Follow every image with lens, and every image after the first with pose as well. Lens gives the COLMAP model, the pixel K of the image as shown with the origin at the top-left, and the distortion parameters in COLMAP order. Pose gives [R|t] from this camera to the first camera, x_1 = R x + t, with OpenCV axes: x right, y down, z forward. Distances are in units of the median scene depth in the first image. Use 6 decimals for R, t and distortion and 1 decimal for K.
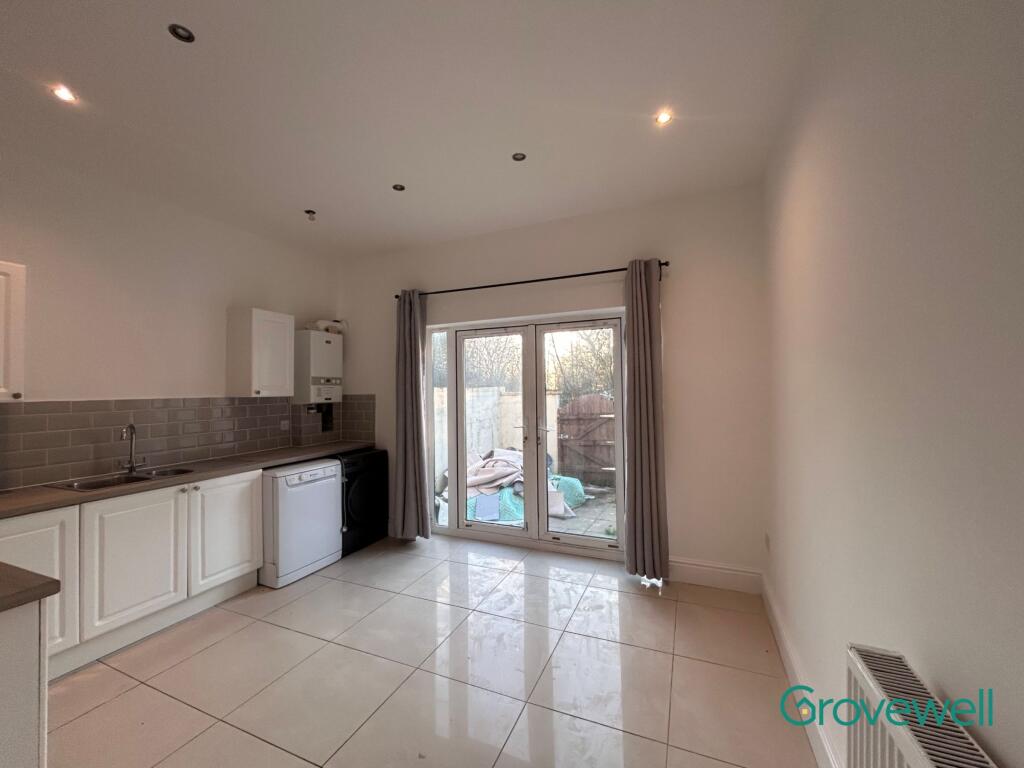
lens RADIAL K [[414.3, 0, 513.4], [0, 414.3, 382.8], [0, 0, 1]] dist [-0.001224, 0.000101]
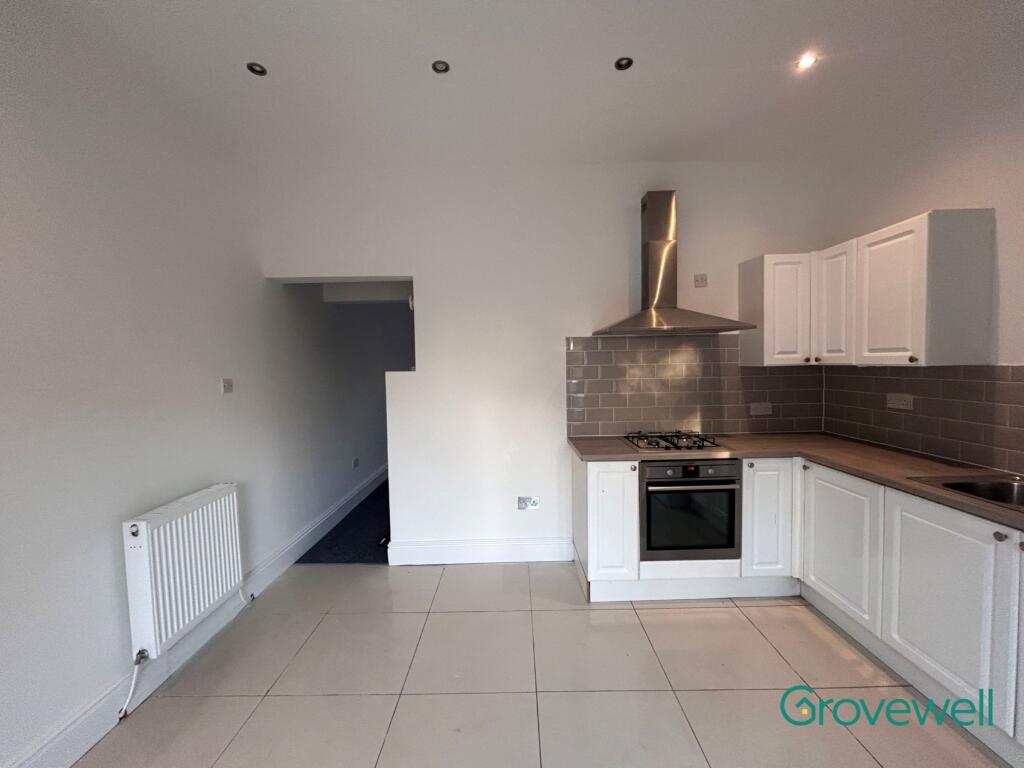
lens RADIAL K [[414.3, 0, 513.4], [0, 414.3, 382.8], [0, 0, 1]] dist [-0.001224, 0.000101]
pose [[-0.919635, 0.052711, -0.389222, -0.000474], [0.039745, 0.998356, 0.041296, 0.006211], [0.390759, 0.022508, -0.920218, 0.985161]]
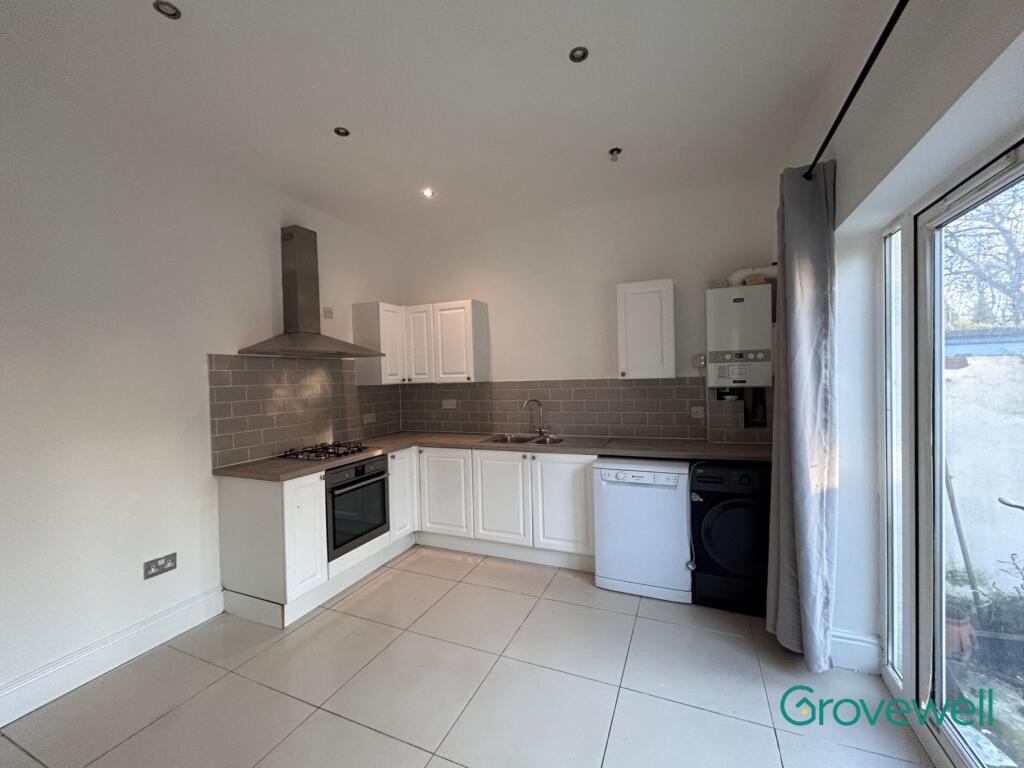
lens RADIAL K [[414.3, 0, 513.4], [0, 414.3, 382.8], [0, 0, 1]] dist [-0.001224, 0.000101]
pose [[-0.003011, 0.028450, -0.999591, 0.322294], [0.042747, 0.998685, 0.028296, 0.005901], [0.999081, -0.042645, -0.004223, 0.775367]]
